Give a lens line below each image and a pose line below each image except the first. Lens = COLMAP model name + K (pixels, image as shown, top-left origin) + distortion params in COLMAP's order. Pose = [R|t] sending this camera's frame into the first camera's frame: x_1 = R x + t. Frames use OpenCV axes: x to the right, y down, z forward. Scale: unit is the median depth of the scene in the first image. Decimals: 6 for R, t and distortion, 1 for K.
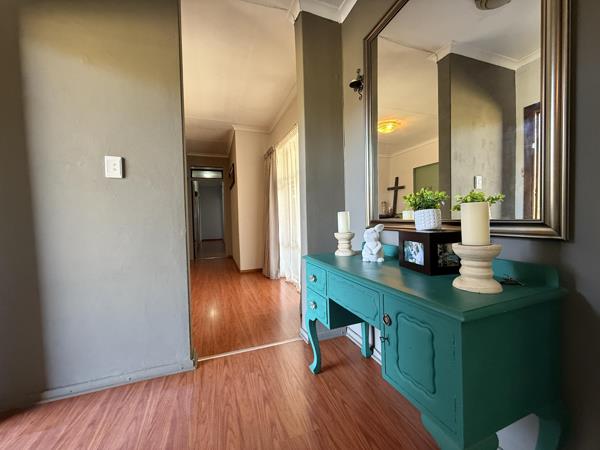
lens RADIAL K [[239.6, 0, 300.0], [0, 239.6, 225.0], [0, 0, 1]] dist [0.000063, 0.000130]
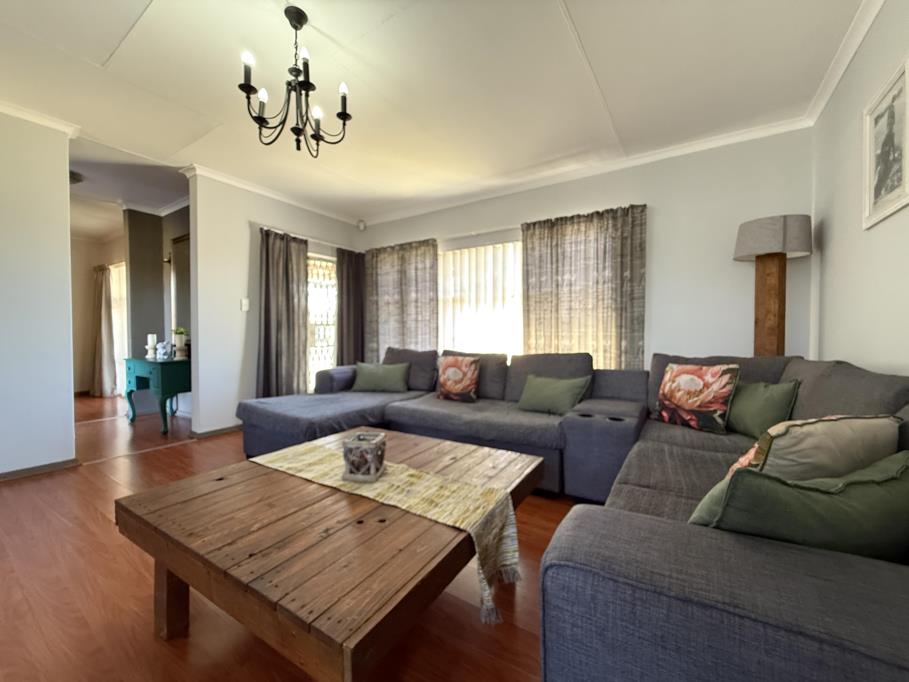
lens RADIAL K [[352.3, 0, 469.3], [0, 352.3, 342.2], [0, 0, 1]] dist [-0.000405, -0.000018]
pose [[0.783487, 0.003432, 0.621398, 0.318117], [-0.007576, 0.999963, 0.004029, -0.022091], [-0.621361, -0.007864, 0.783485, -2.165426]]
